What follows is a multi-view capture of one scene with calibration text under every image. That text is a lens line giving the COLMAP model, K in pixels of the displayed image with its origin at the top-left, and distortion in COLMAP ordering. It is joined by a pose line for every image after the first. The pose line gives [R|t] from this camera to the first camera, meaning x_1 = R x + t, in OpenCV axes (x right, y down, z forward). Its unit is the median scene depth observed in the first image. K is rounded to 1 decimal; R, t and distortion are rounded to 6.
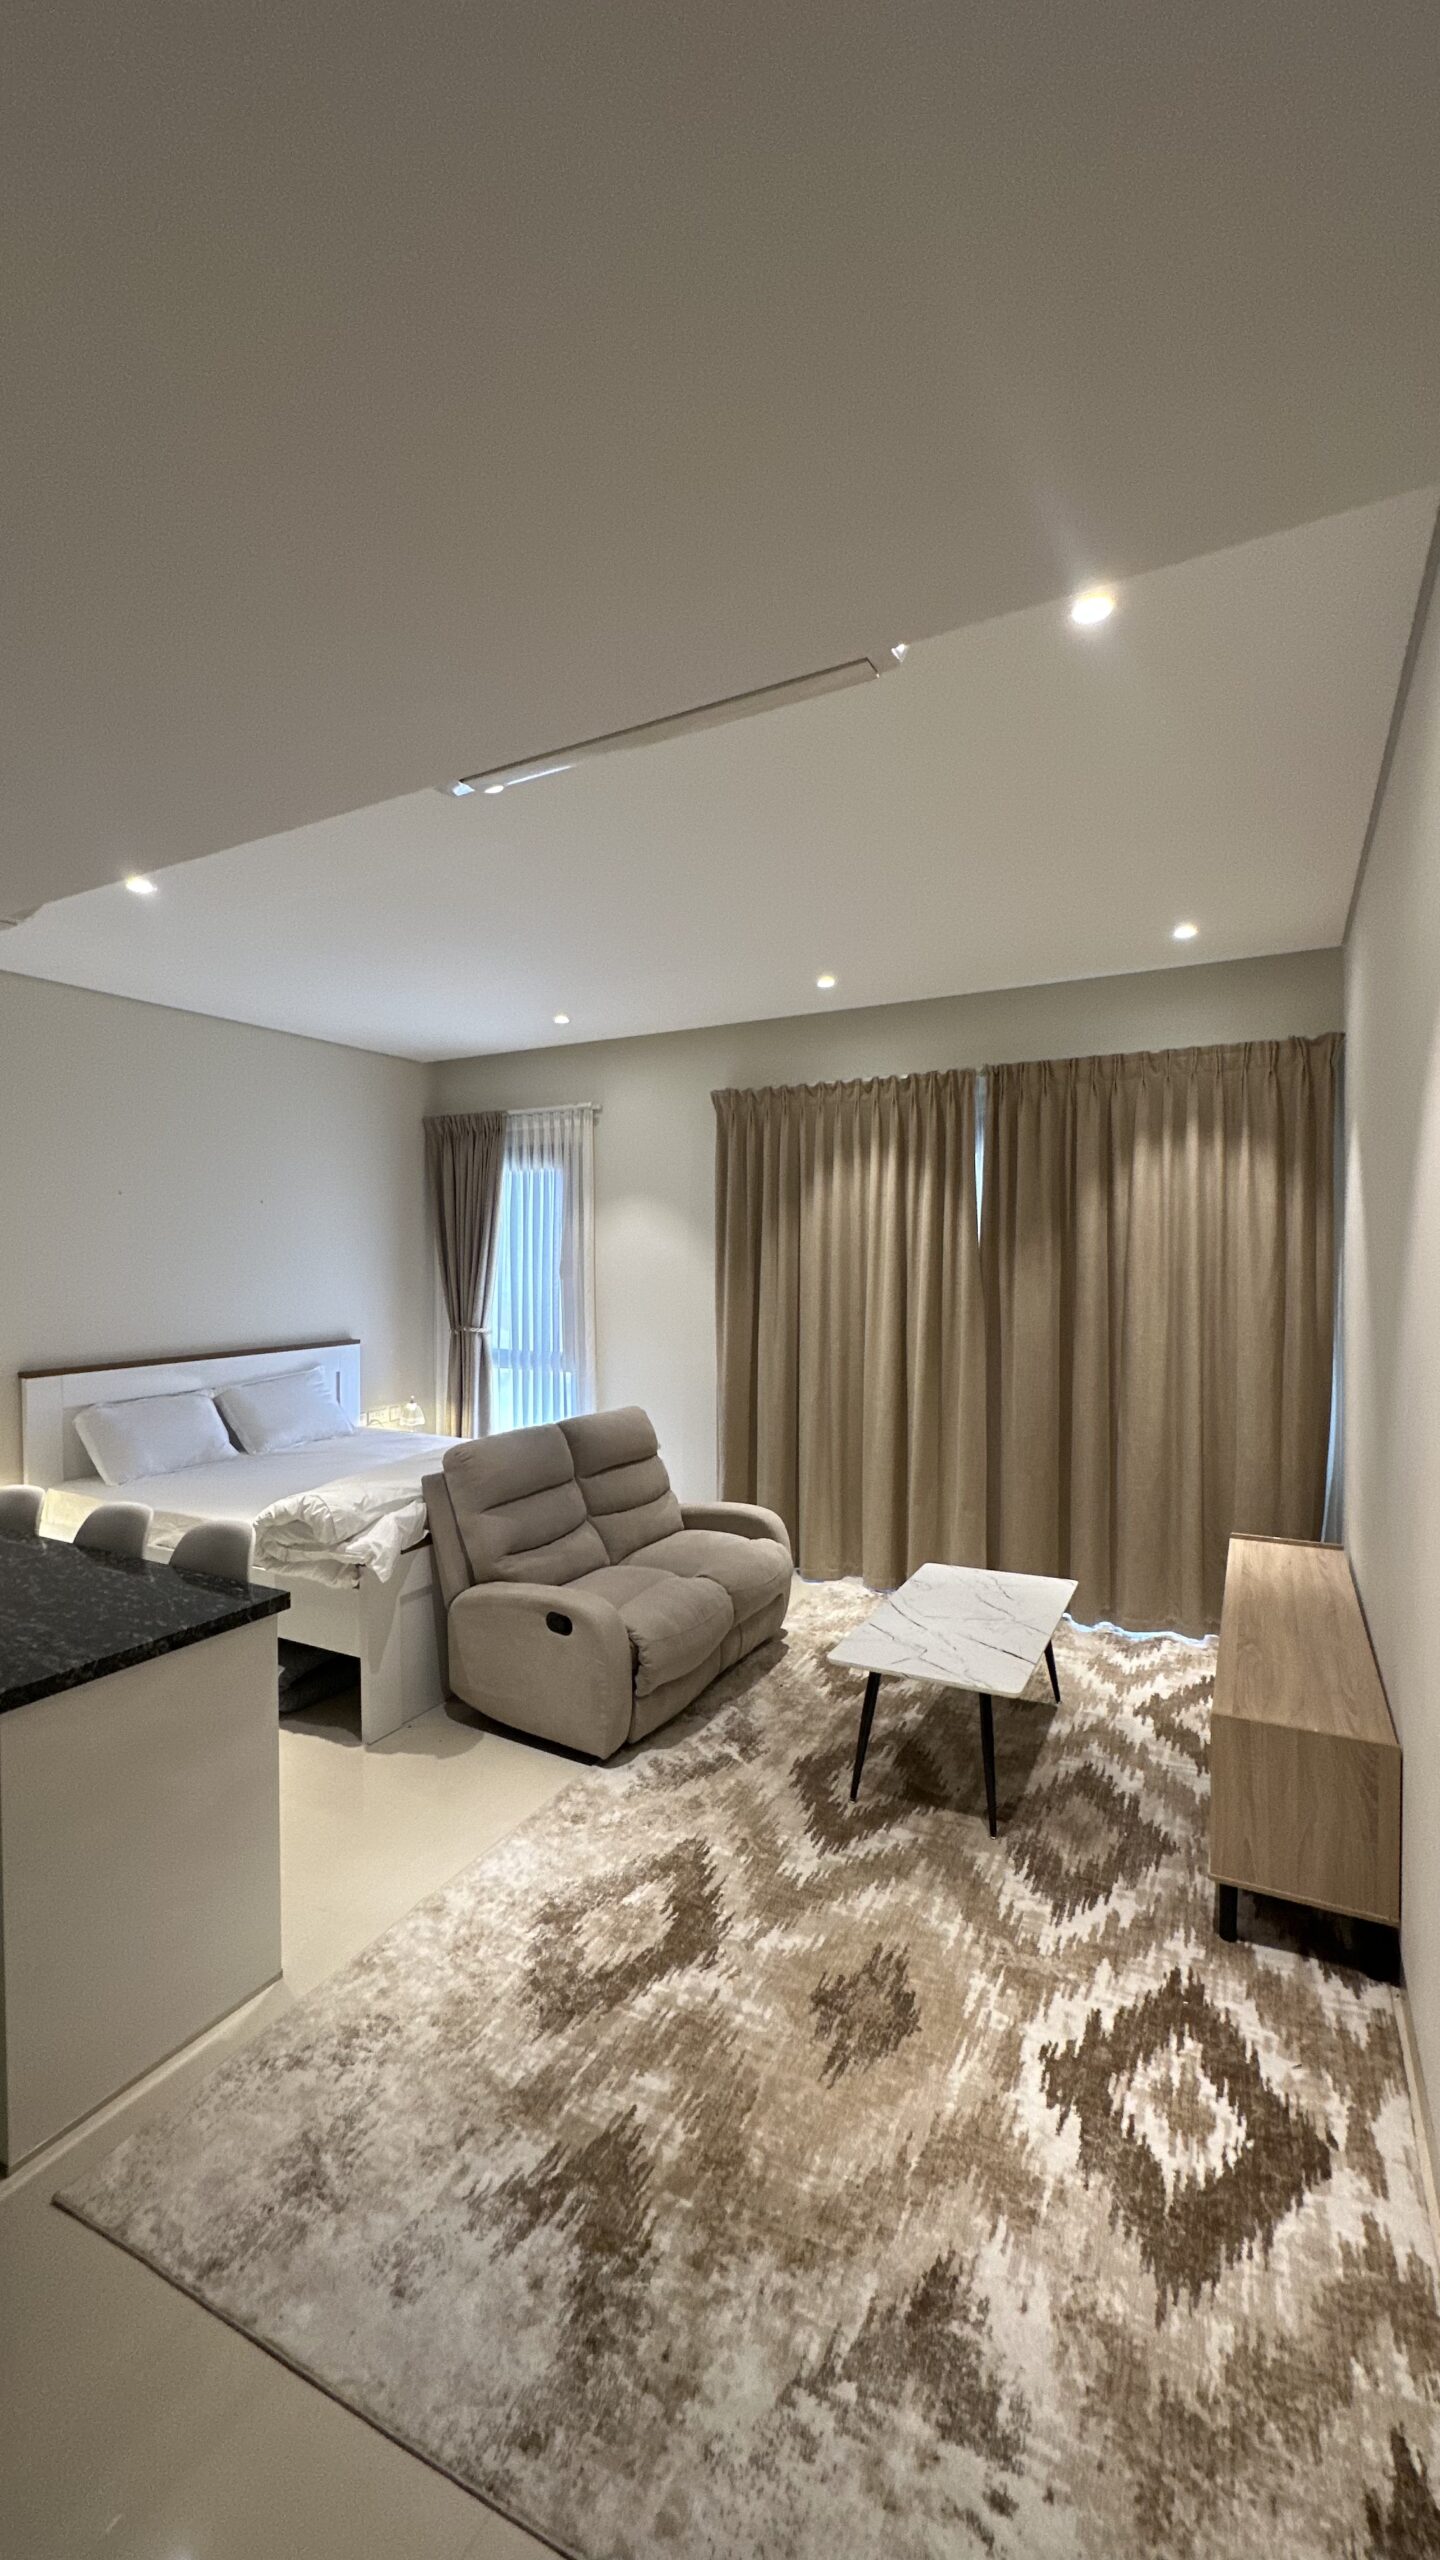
lens RADIAL K [[1022.9, 0, 725.1], [0, 1022.9, 1277.9], [0, 0, 1]] dist [-0.001872, 0.000827]
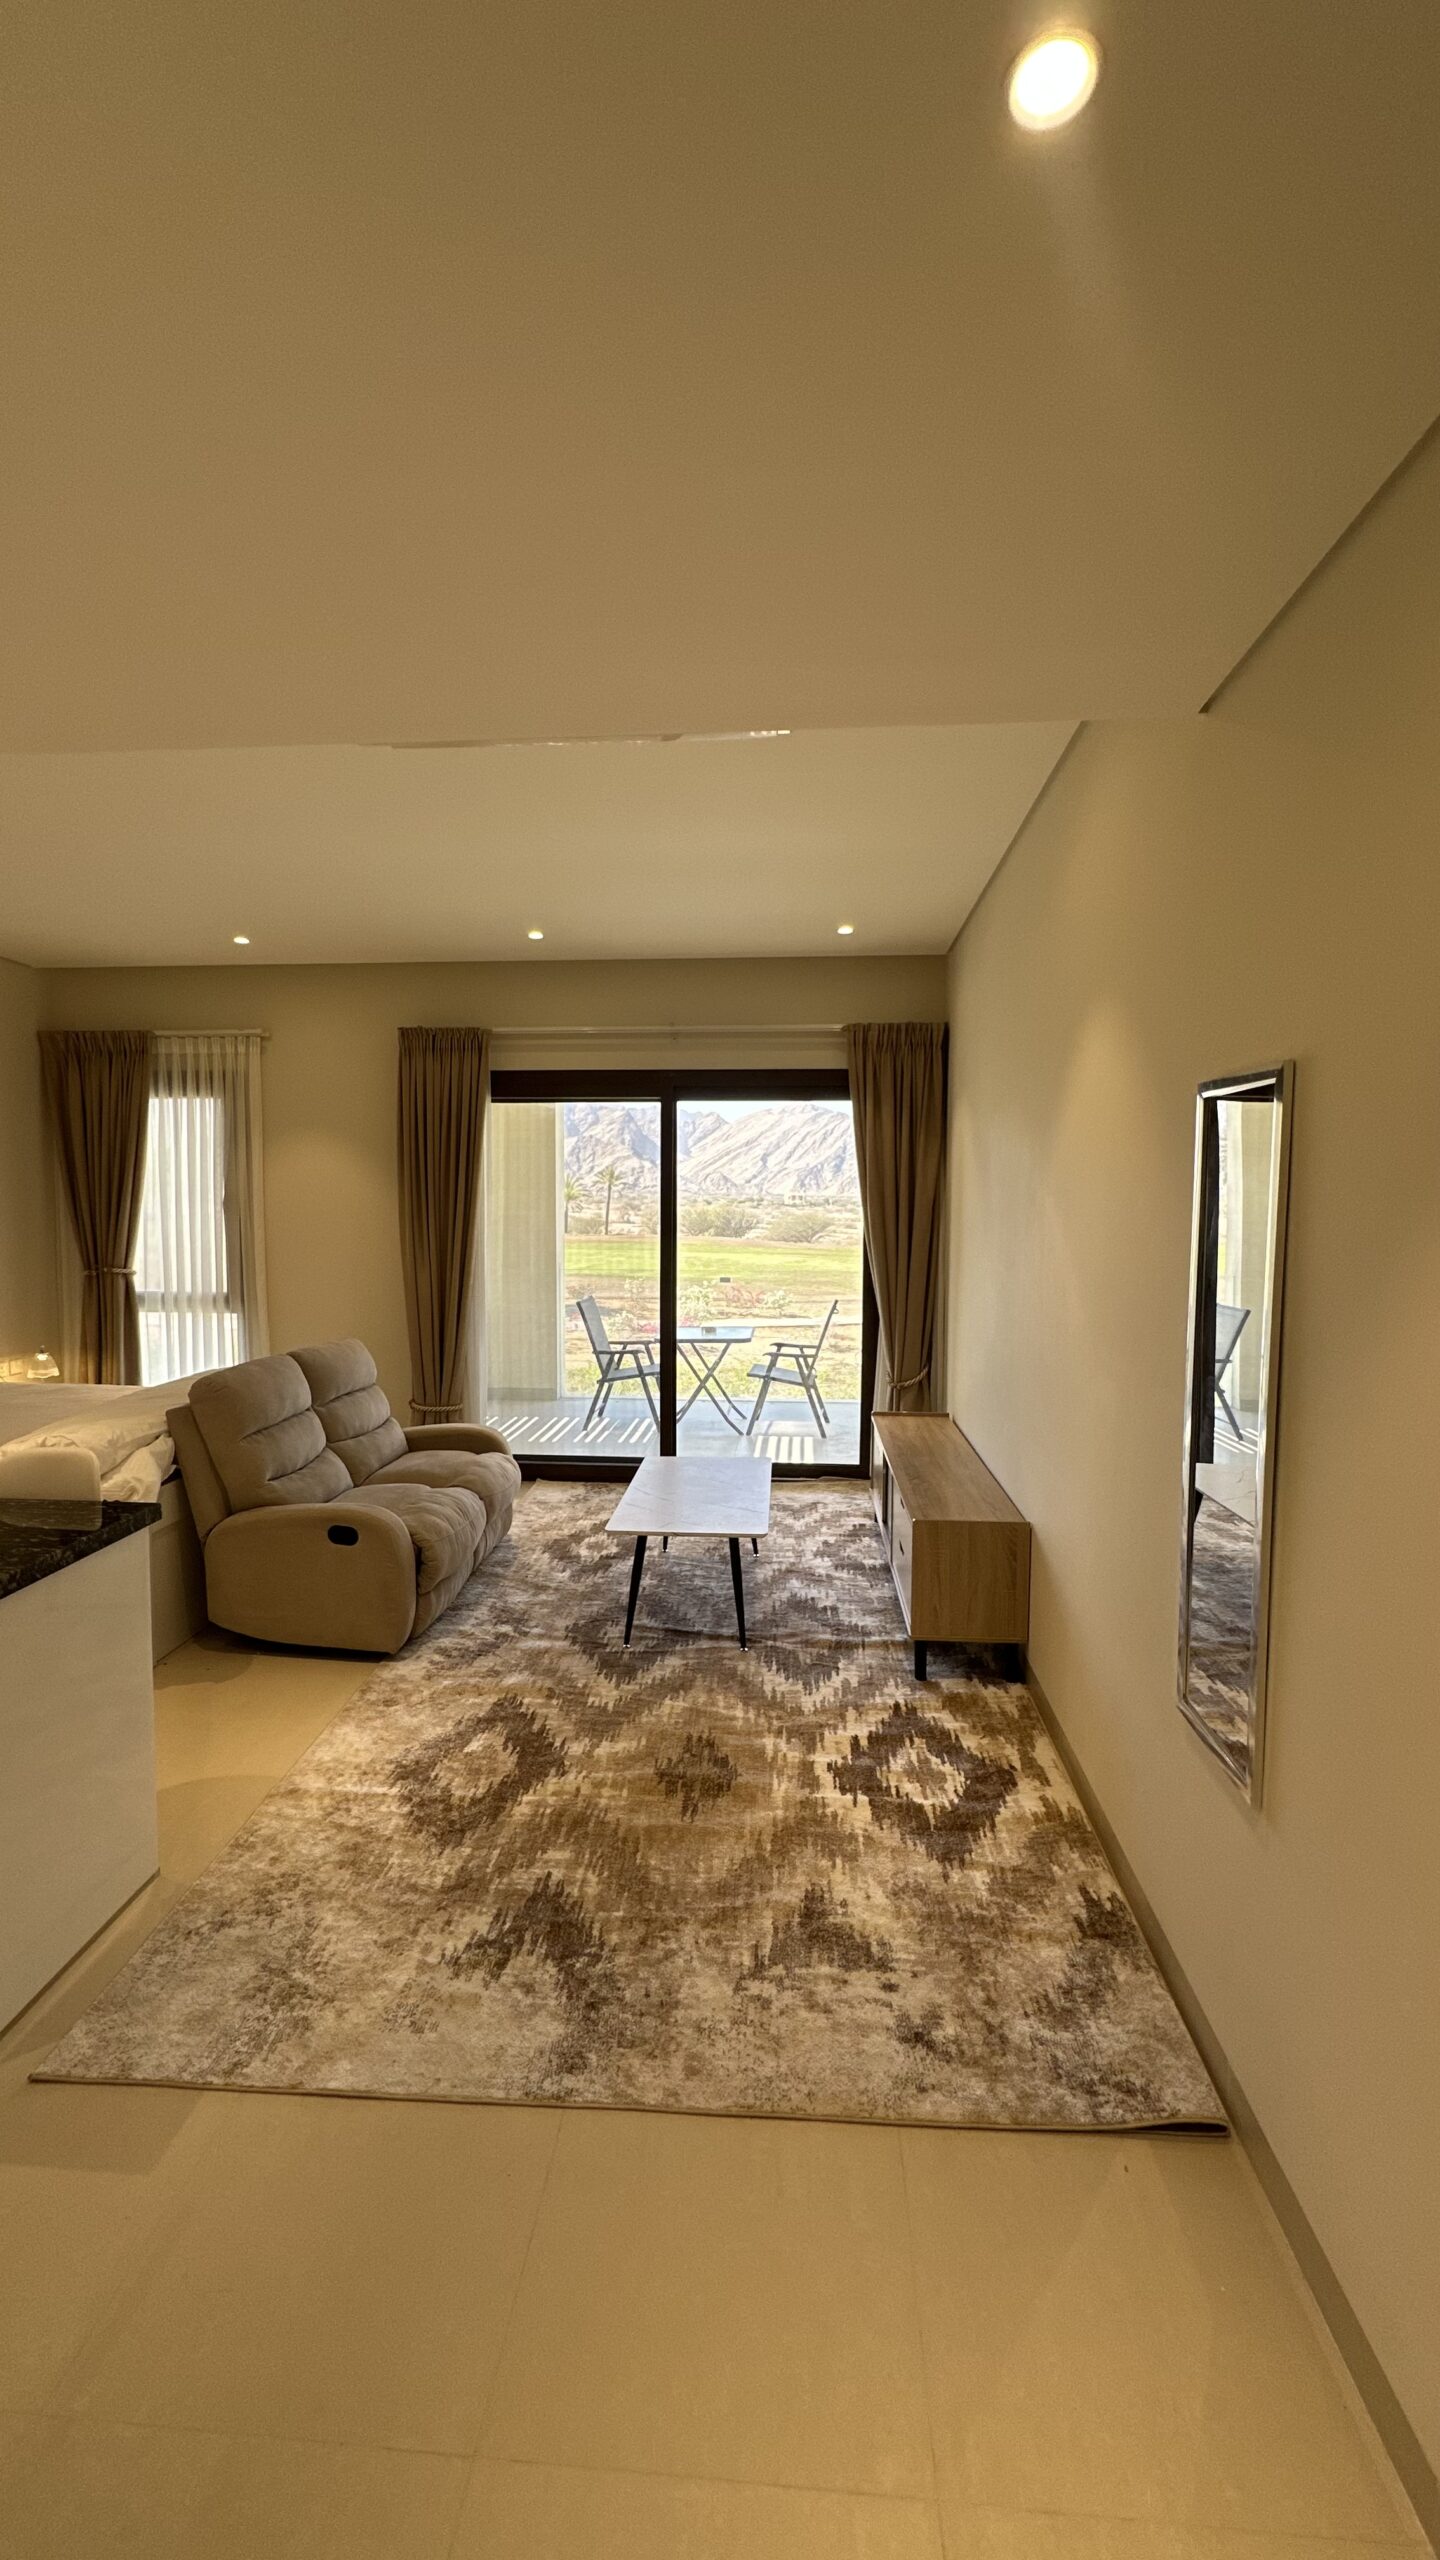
lens RADIAL K [[1022.9, 0, 725.1], [0, 1022.9, 1277.9], [0, 0, 1]] dist [-0.001872, 0.000827]
pose [[0.914238, -0.019966, 0.404685, -0.294087], [-0.000372, 0.998743, 0.050115, 0.028927], [-0.405177, -0.045968, 0.913082, -0.134596]]
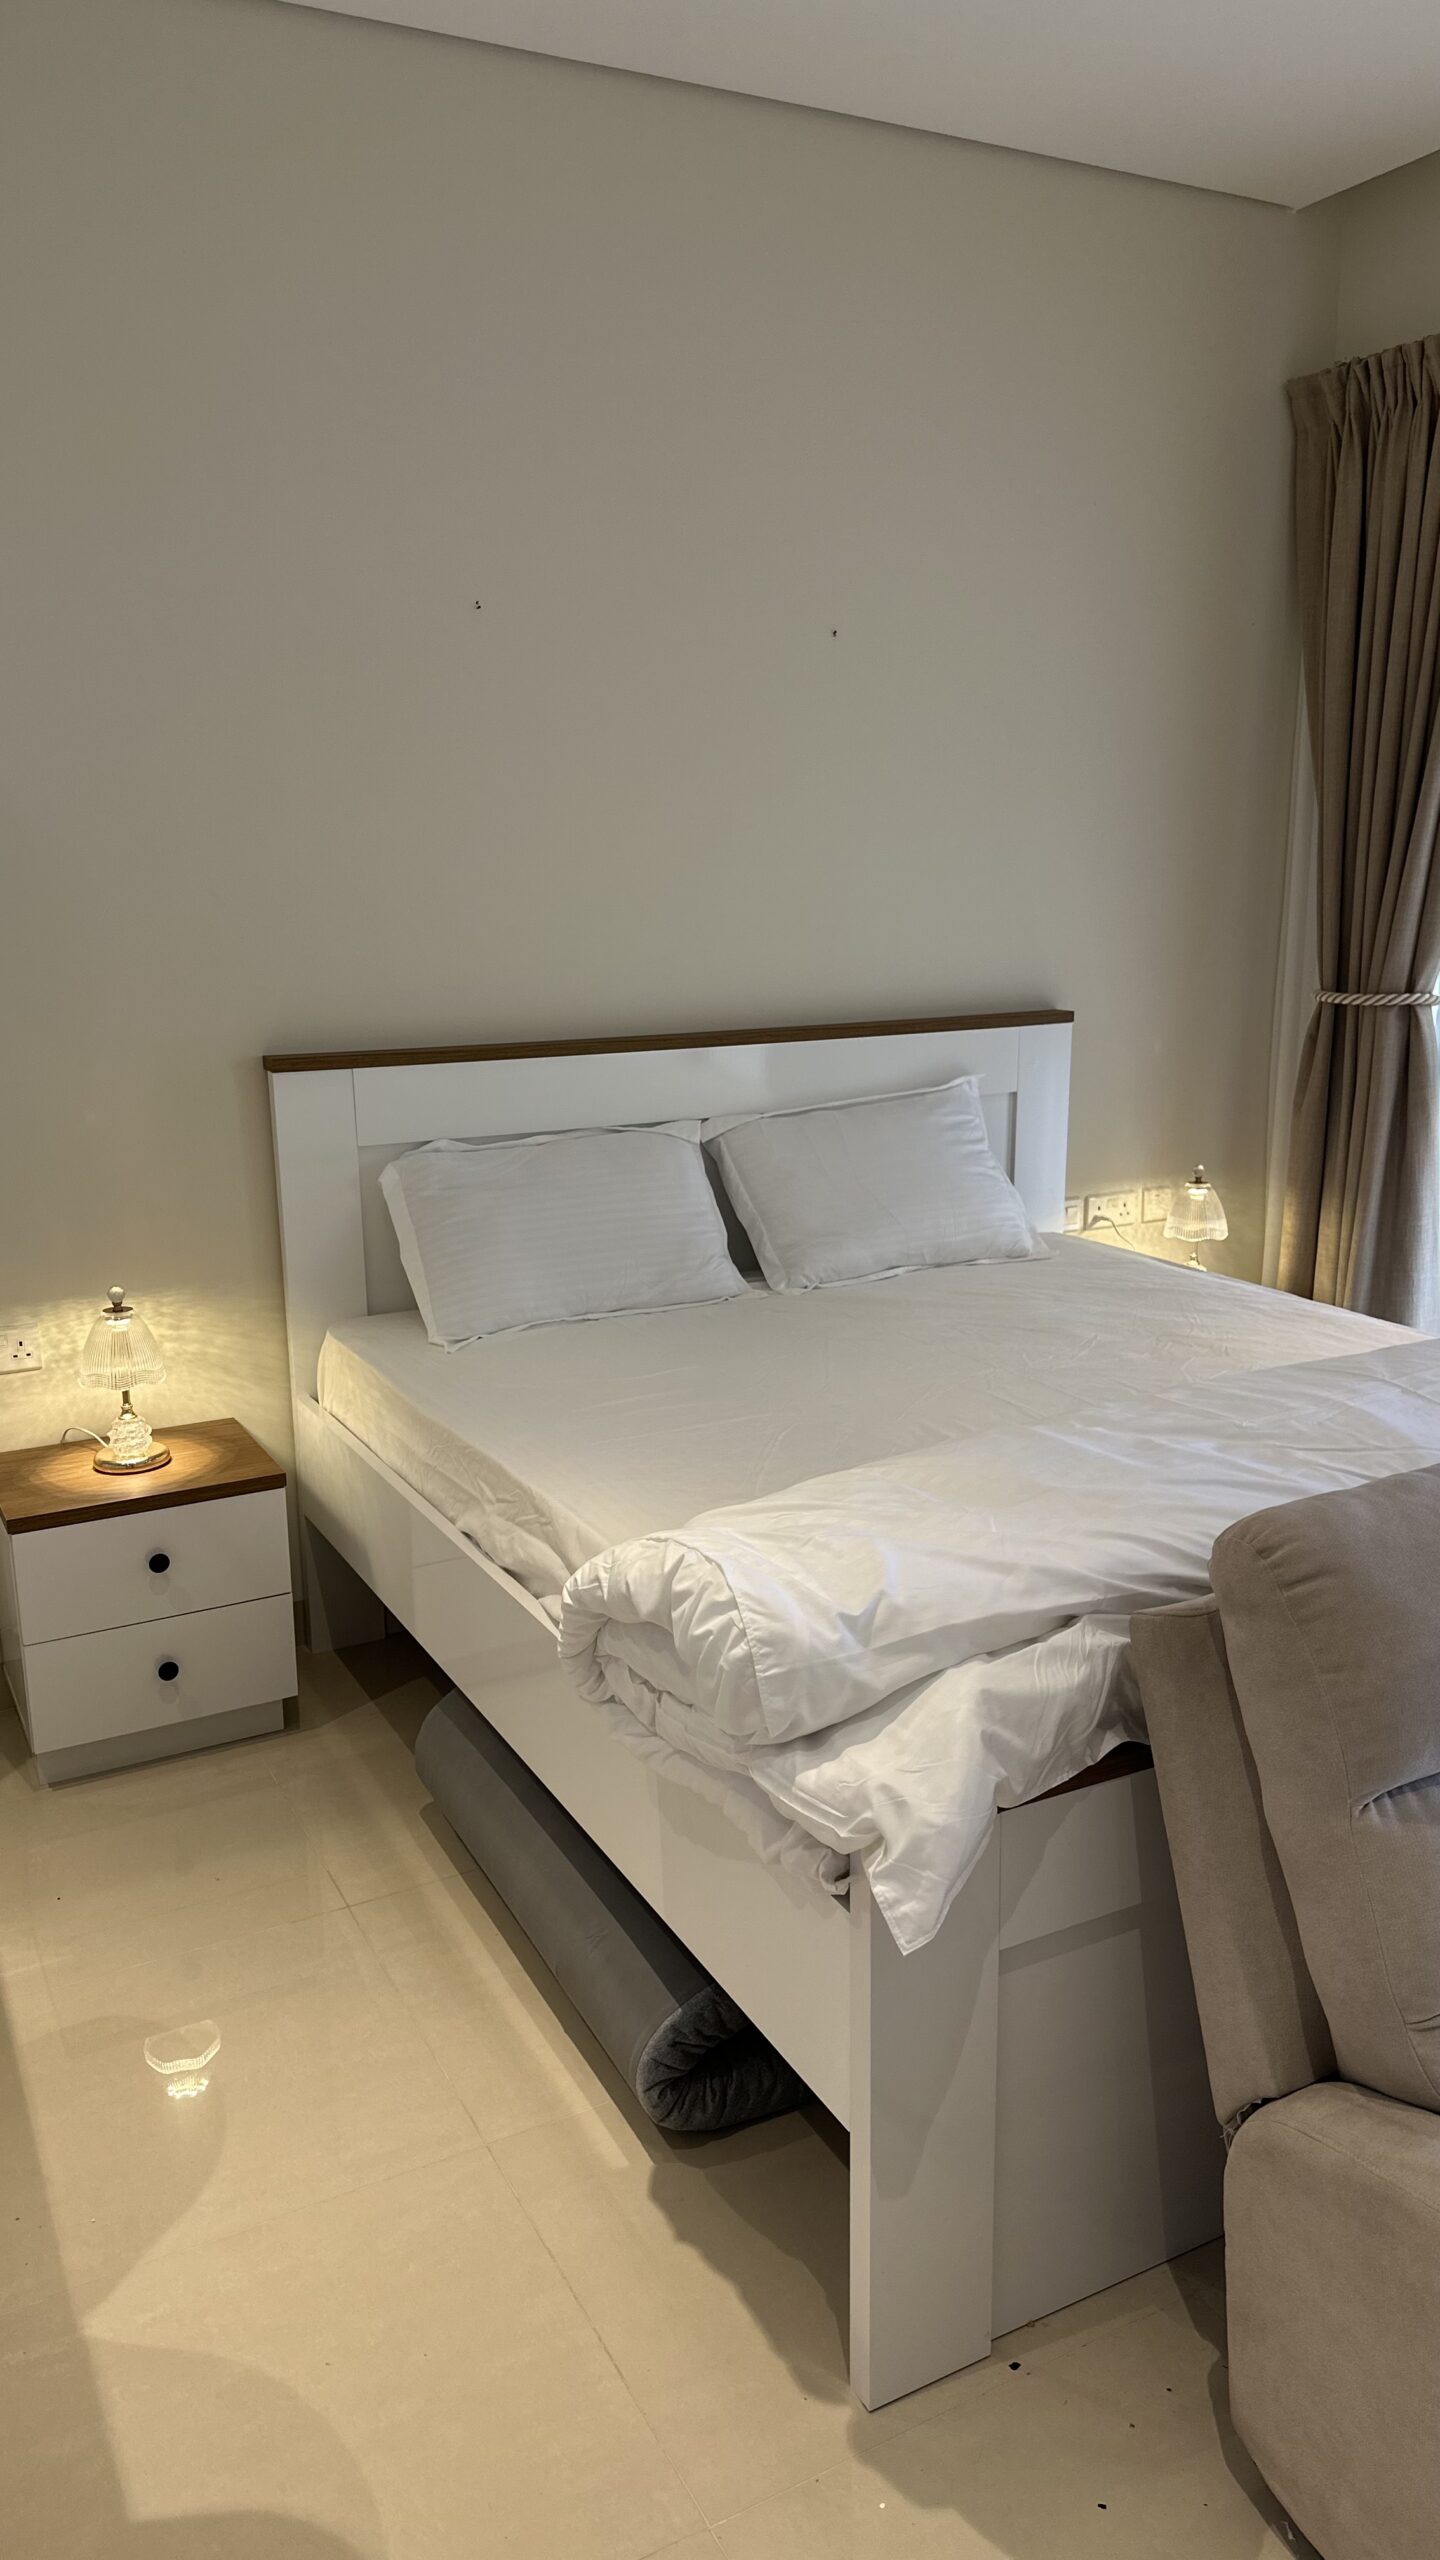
lens RADIAL K [[1785.2, 0, 720.0], [0, 1785.2, 1280.0], [0, 0, 1]] dist [0.217087, -0.404787]
pose [[0.826545, 0.119554, -0.550027, -0.184662], [-0.005162, 0.978752, 0.204985, 0.047891], [0.562847, -0.166590, 0.809599, 0.830769]]
